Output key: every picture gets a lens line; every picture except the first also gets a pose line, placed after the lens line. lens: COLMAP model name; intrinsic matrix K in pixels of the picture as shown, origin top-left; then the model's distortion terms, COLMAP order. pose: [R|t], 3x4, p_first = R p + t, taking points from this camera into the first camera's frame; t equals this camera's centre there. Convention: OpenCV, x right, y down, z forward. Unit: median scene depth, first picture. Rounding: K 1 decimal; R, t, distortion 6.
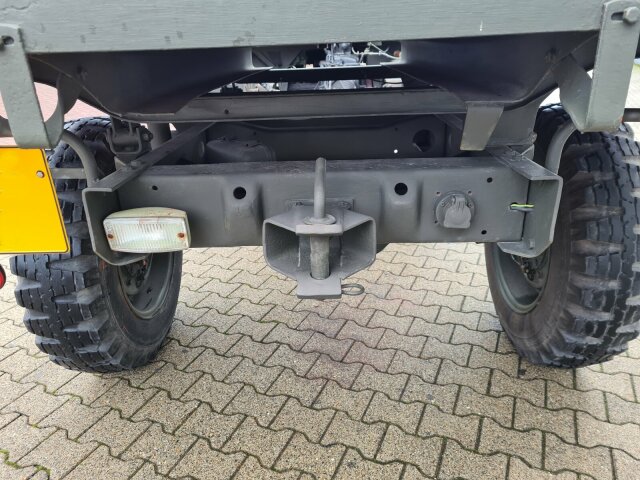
lens RADIAL K [[486.6, 0, 317.4], [0, 486.6, 242.3], [0, 0, 1]] dist [0.032303, -0.015843]
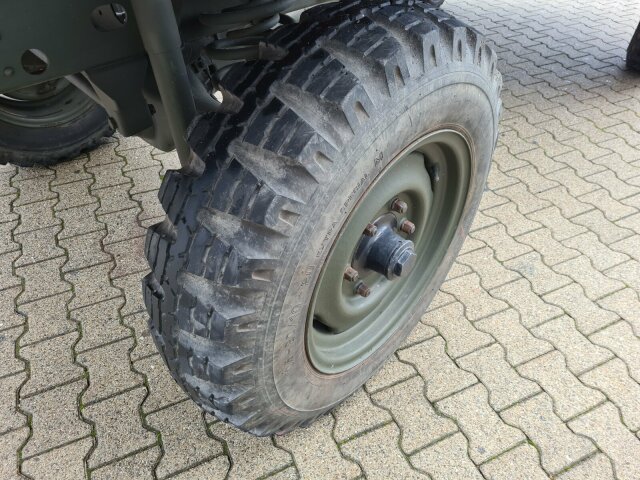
lens RADIAL K [[486.6, 0, 321.5], [0, 486.6, 241.2], [0, 0, 1]] dist [0.032303, -0.015843]
pose [[0.758342, 0.465639, -0.456177, 0.808353], [-0.290495, 0.867886, 0.402973, -0.266577], [0.583550, -0.173075, 0.793420, 0.547915]]
